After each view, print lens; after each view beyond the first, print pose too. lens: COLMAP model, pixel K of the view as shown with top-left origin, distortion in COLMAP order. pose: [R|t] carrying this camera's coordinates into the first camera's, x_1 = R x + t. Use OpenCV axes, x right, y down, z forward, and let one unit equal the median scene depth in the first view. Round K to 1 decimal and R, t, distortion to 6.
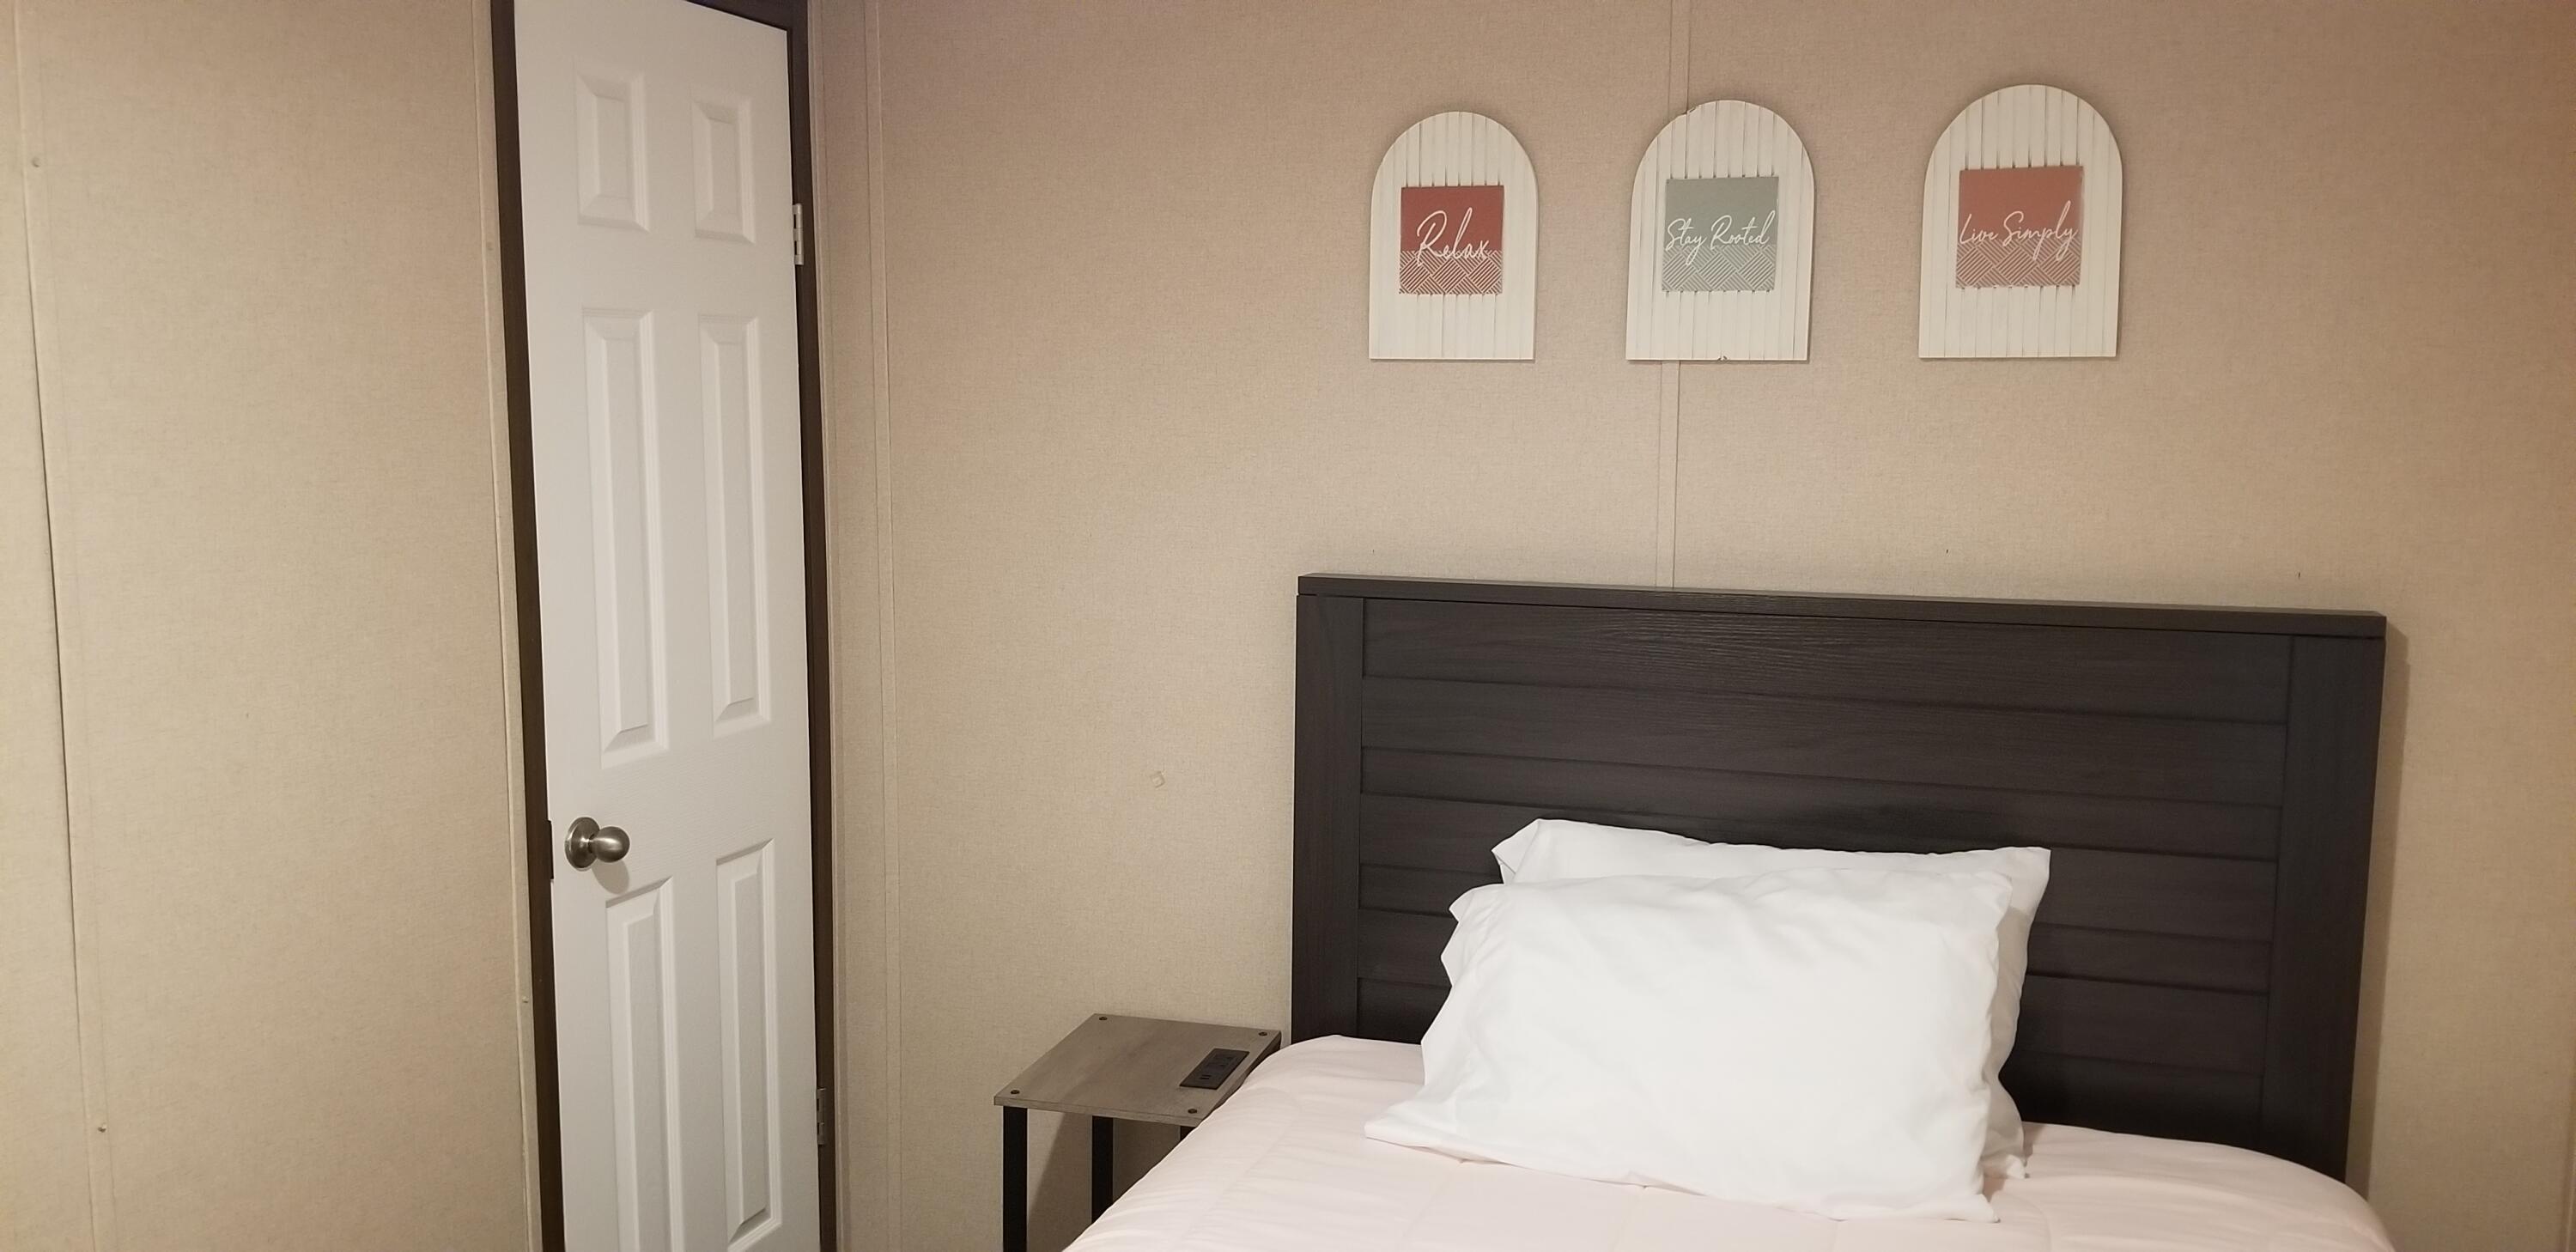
lens RADIAL K [[2004.9, 0, 1283.9], [0, 2004.9, 628.1], [0, 0, 1]] dist [0.067064, -0.133051]
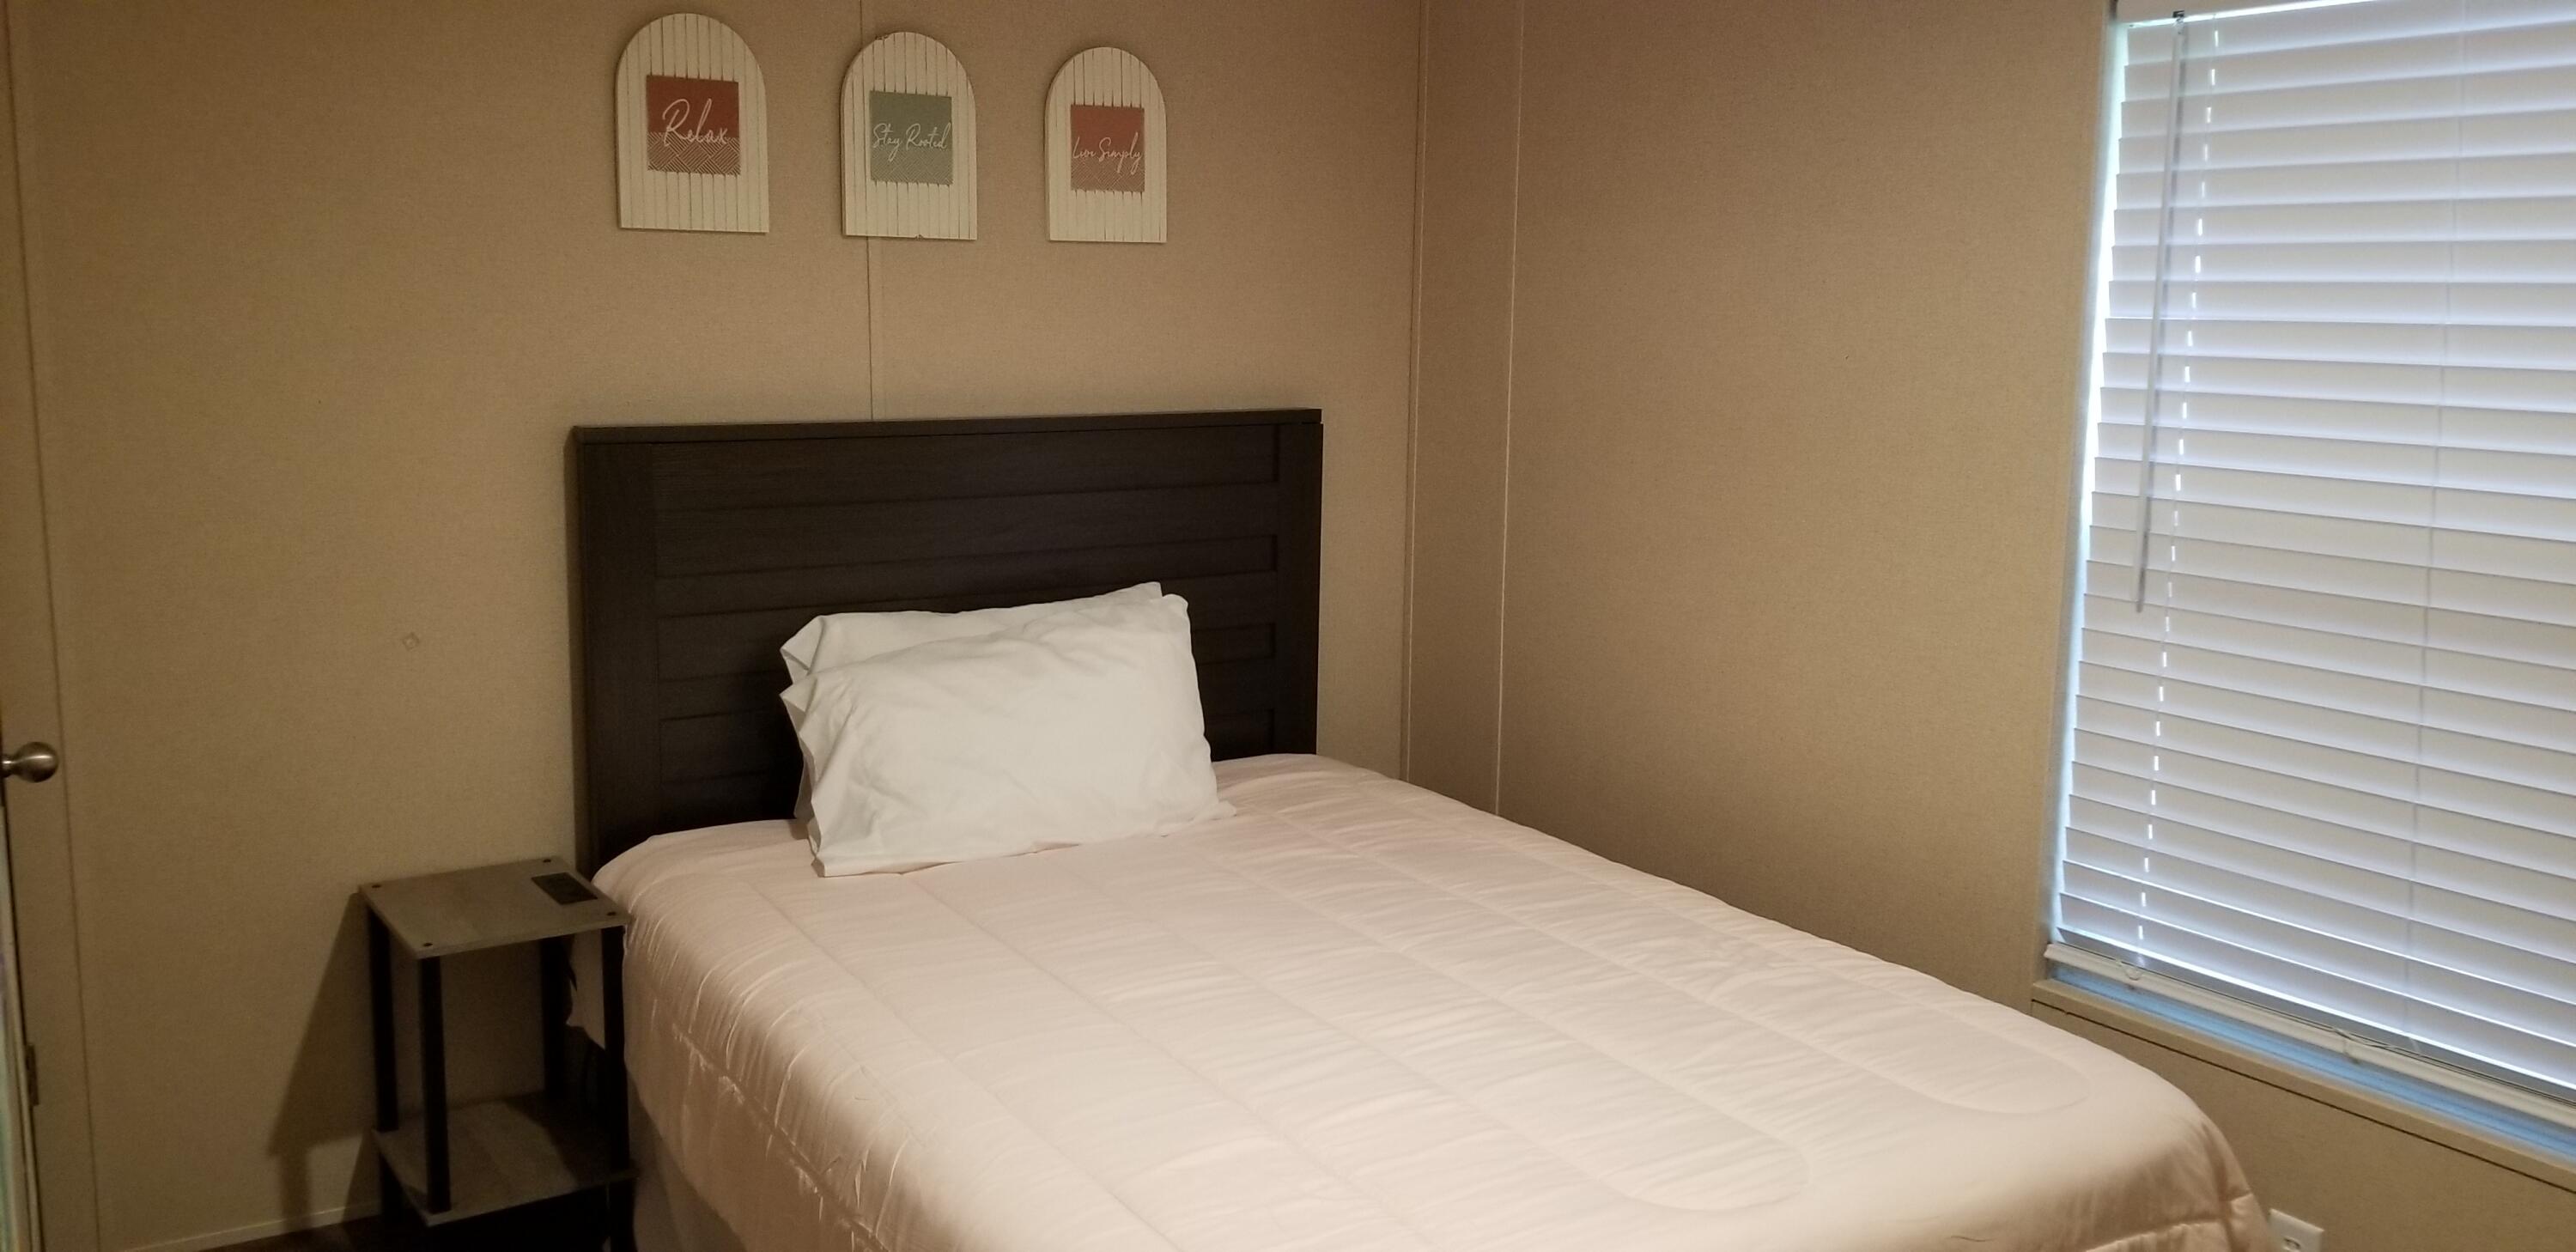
lens RADIAL K [[2004.9, 0, 1269.3], [0, 2004.9, 622.6], [0, 0, 1]] dist [0.067064, -0.133051]
pose [[0.624411, -0.124397, 0.771126, -0.660597], [0.087897, 0.992157, 0.088880, 0.015464], [-0.776134, 0.012282, 0.630448, 0.022654]]
